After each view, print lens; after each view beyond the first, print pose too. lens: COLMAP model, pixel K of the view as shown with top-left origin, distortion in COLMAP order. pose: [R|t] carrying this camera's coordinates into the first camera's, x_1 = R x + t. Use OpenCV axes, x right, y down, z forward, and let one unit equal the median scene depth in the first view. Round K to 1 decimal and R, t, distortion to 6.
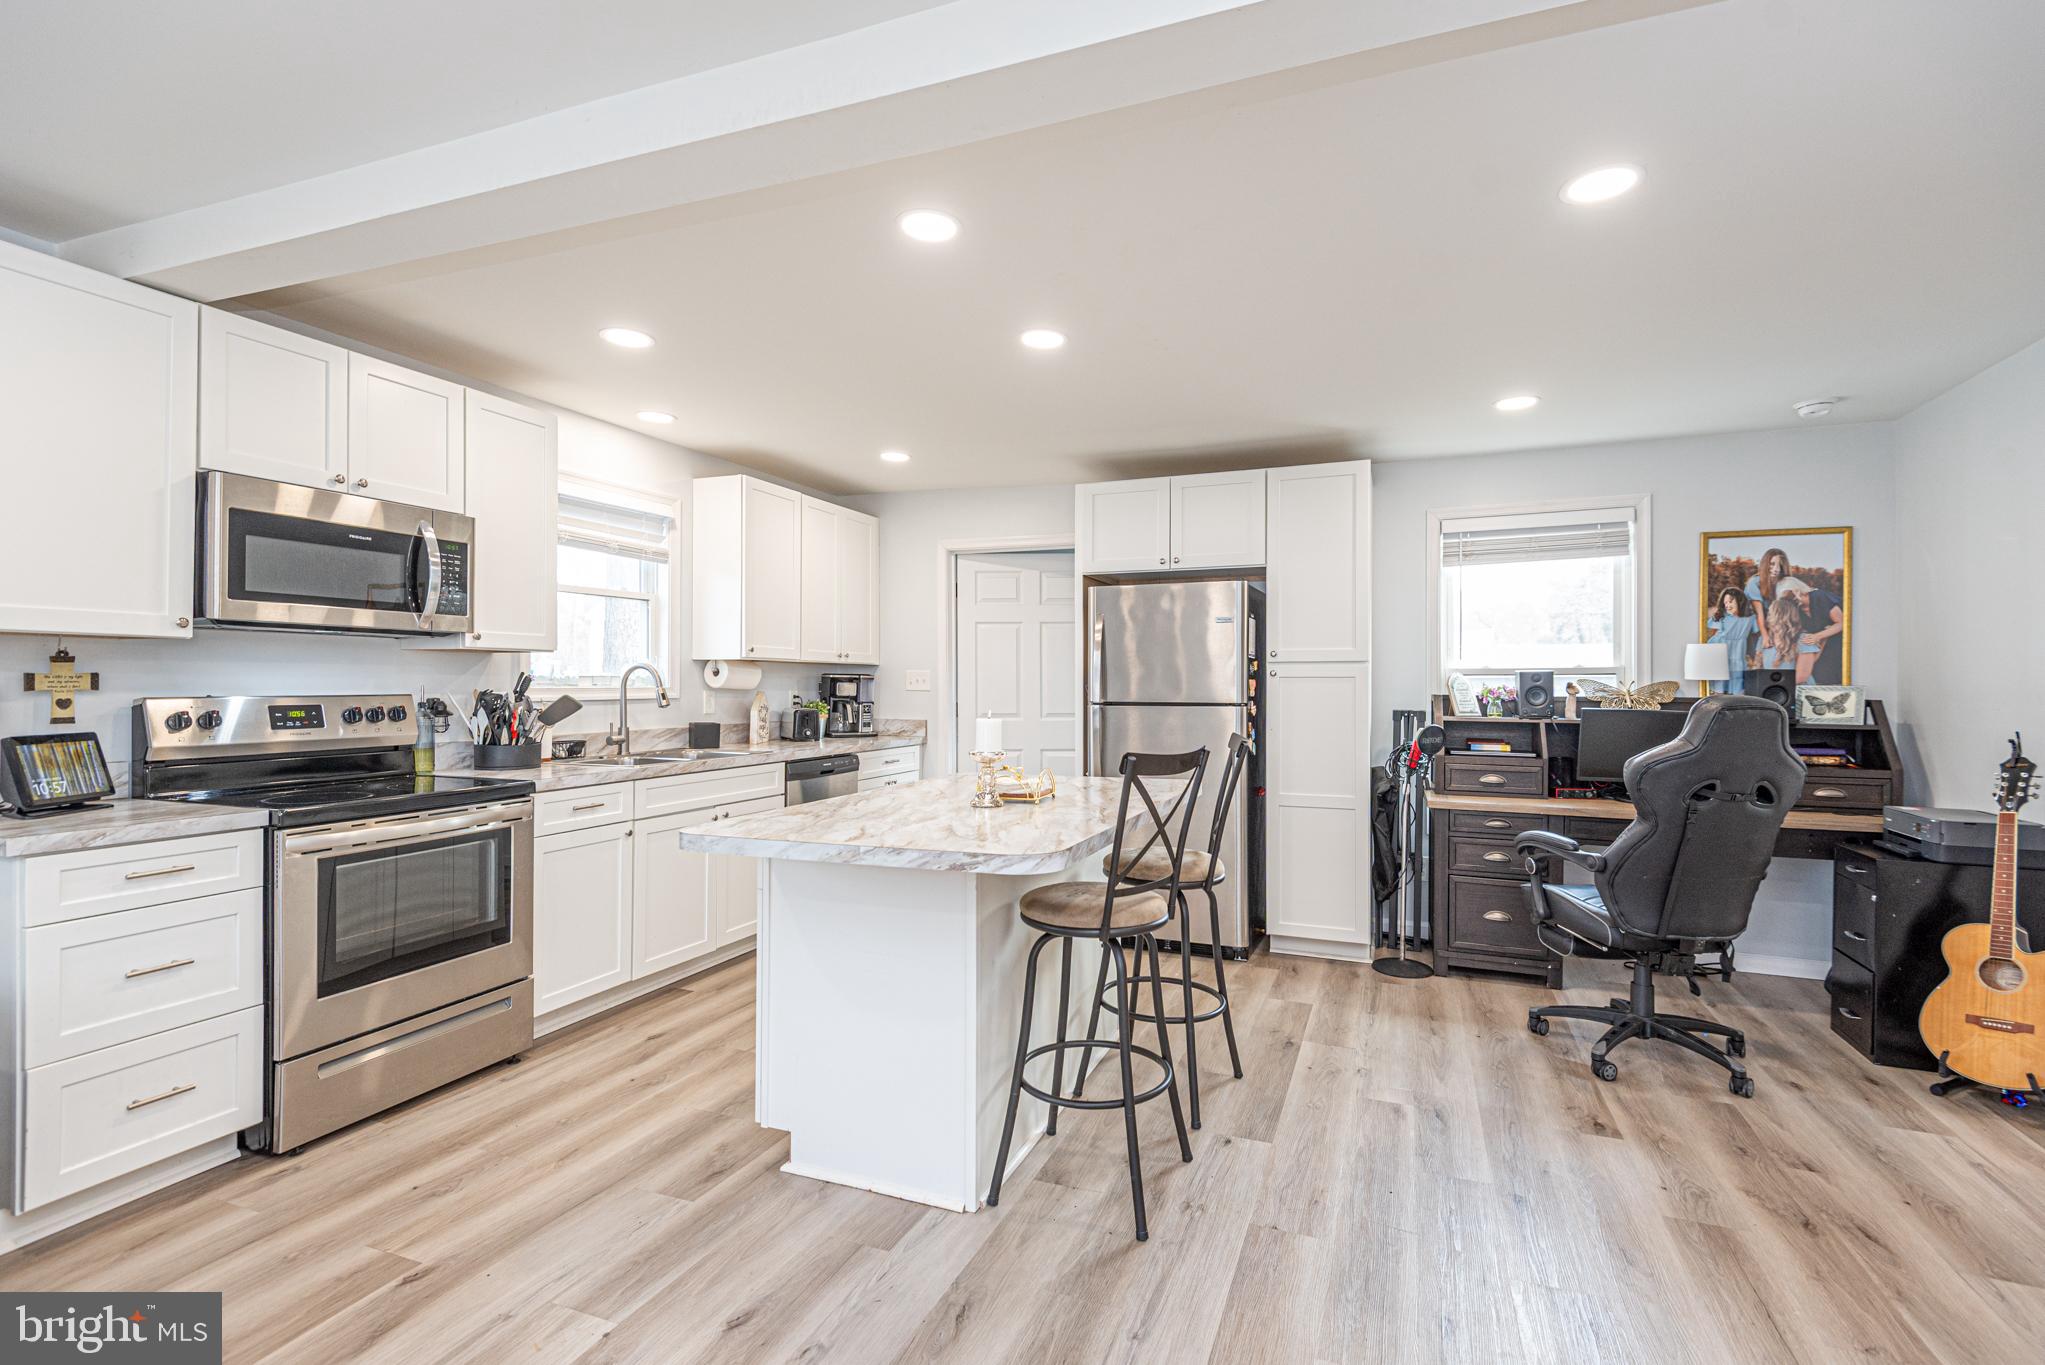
lens RADIAL K [[929.0, 0, 1053.9], [0, 929.0, 688.6], [0, 0, 1]] dist [0.024672, -0.012042]
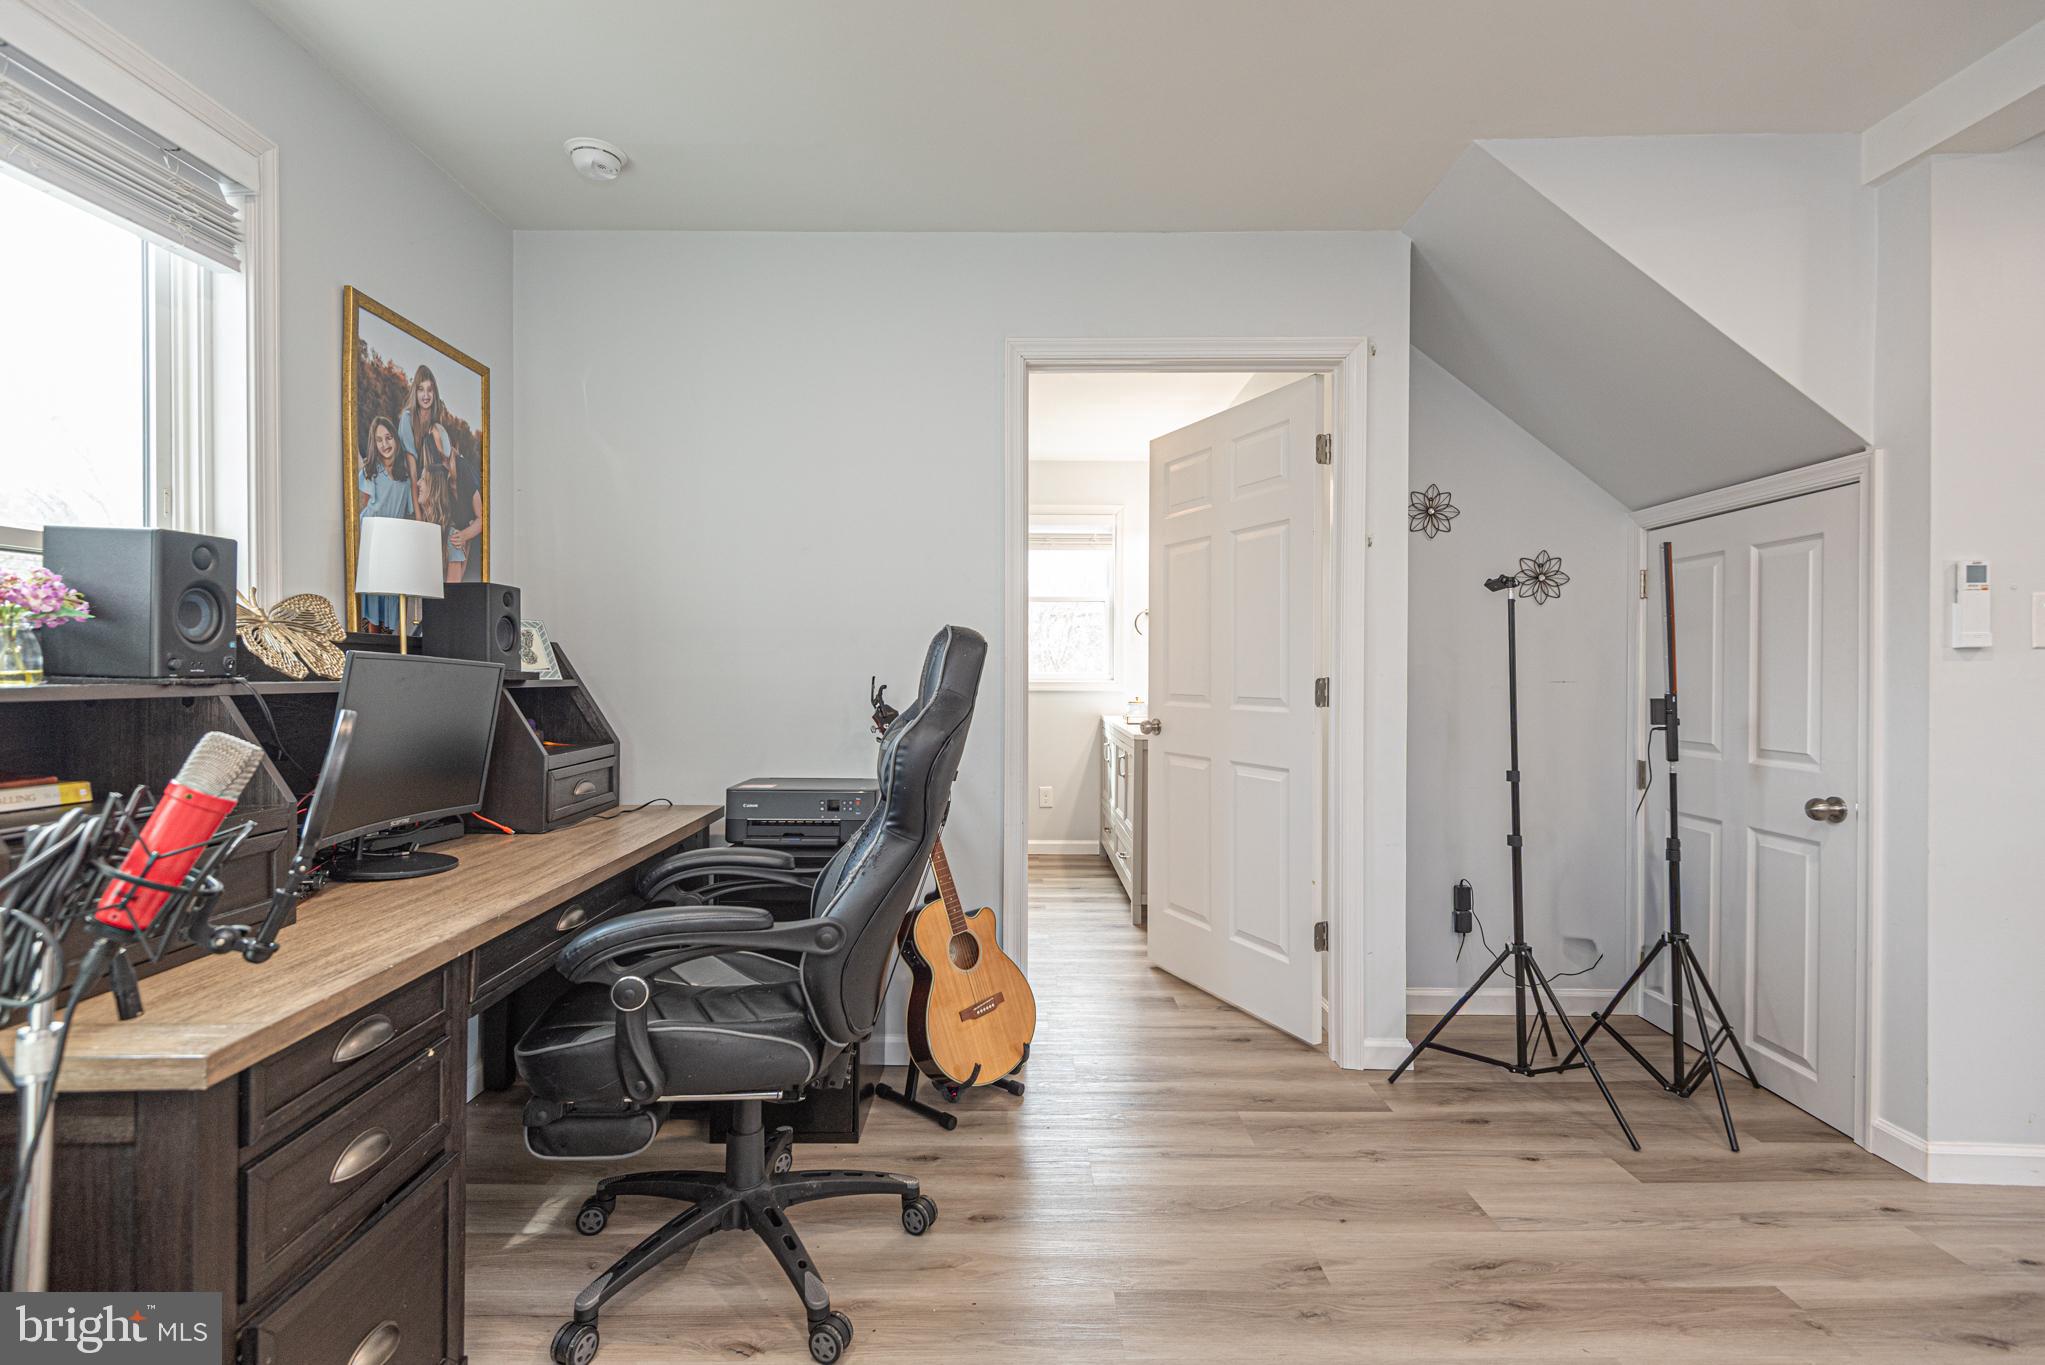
lens RADIAL K [[929.0, 0, 1029.9], [0, 929.0, 671.9], [0, 0, 1]] dist [0.024672, -0.012042]
pose [[-0.355863, -0.010552, 0.934478, 0.122271], [-0.004209, 0.999944, 0.009689, 0.024178], [-0.934529, -0.000485, -0.355888, 0.866062]]
